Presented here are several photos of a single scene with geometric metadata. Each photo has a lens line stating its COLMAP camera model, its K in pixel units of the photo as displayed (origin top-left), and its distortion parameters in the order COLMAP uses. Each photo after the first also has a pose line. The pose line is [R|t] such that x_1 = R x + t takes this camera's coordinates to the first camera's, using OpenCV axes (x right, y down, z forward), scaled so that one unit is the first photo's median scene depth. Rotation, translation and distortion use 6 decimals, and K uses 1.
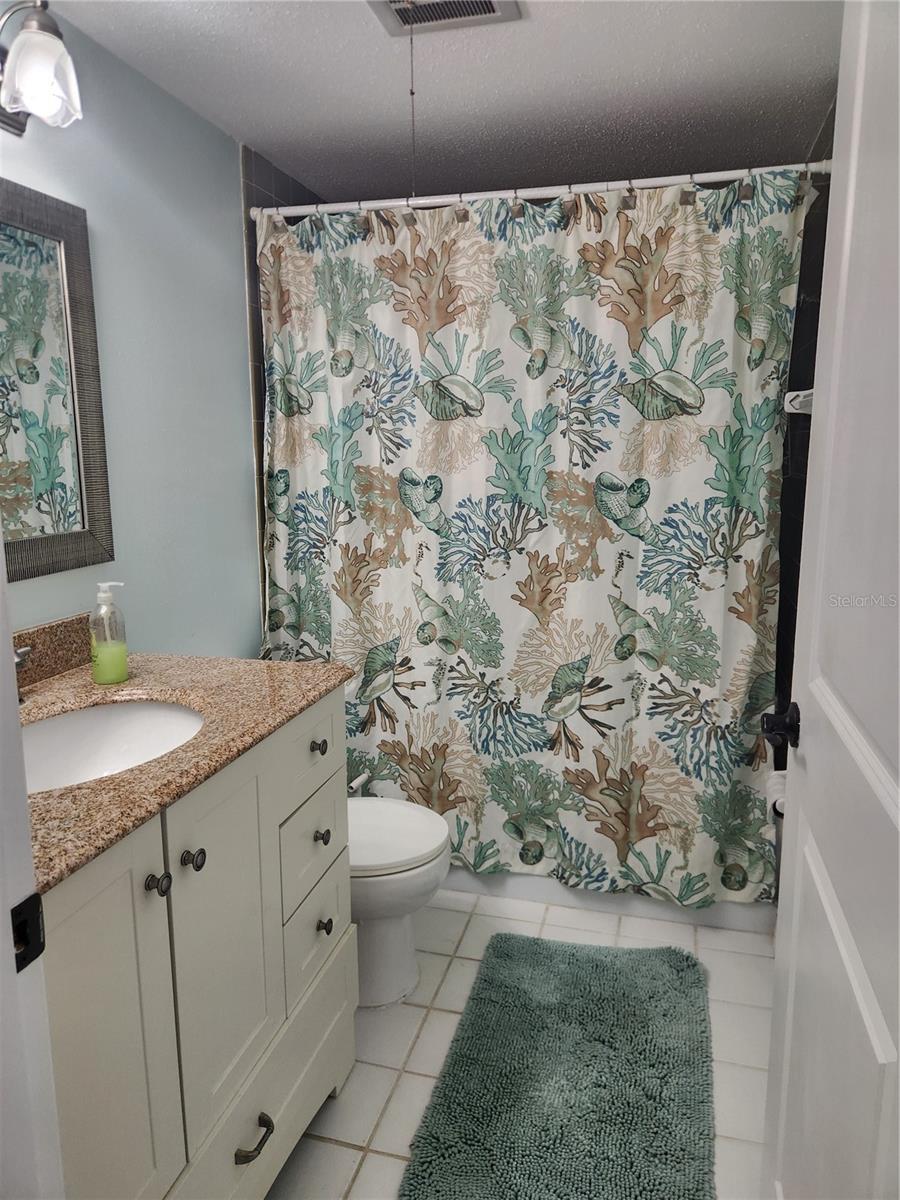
lens RADIAL K [[815.4, 0, 451.2], [0, 815.4, 594.3], [0, 0, 1]] dist [0.053624, -0.023785]
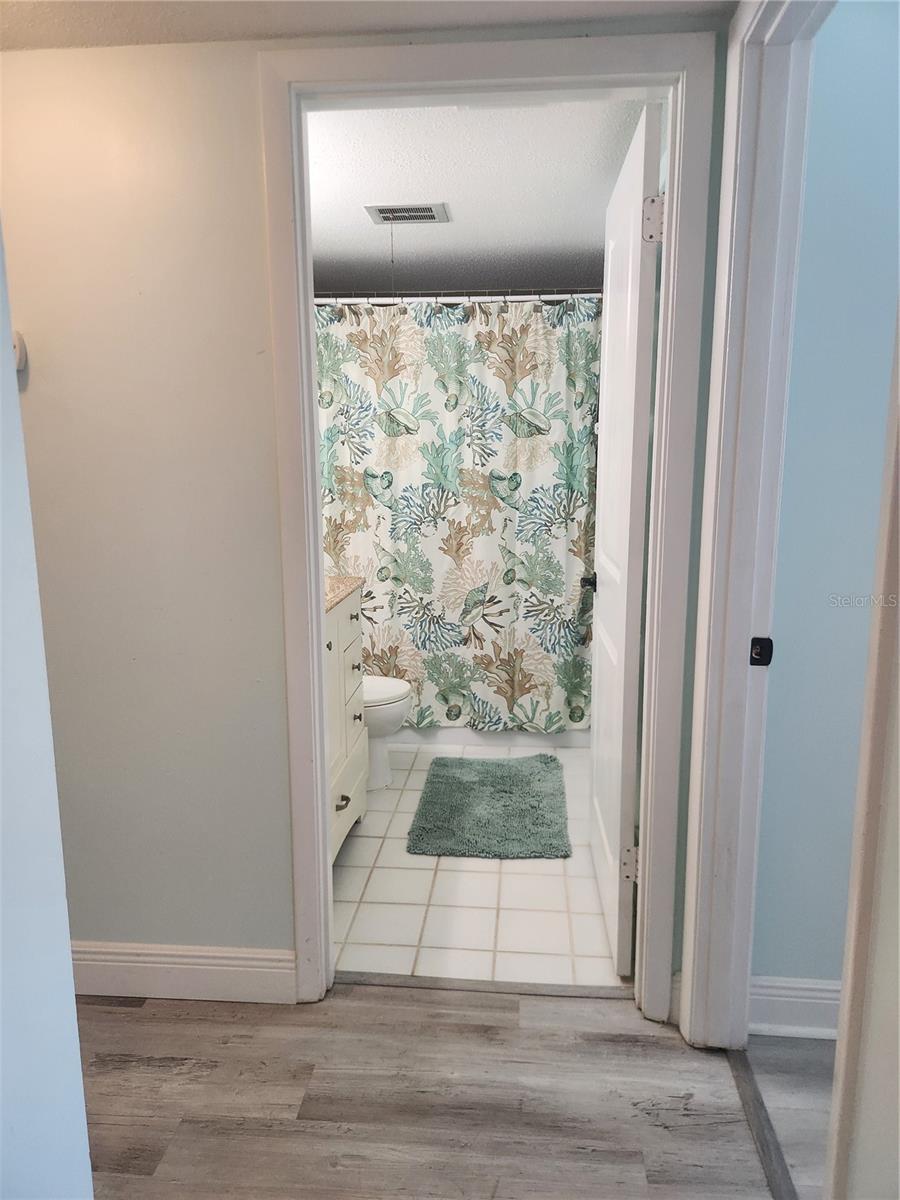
lens RADIAL K [[815.4, 0, 448.1], [0, 815.4, 602.1], [0, 0, 1]] dist [0.053624, -0.023785]
pose [[0.985304, -0.029734, 0.168204, -0.183964], [0.030329, 0.999540, -0.000970, 0.114121], [-0.168097, 0.006057, 0.985752, -0.587952]]
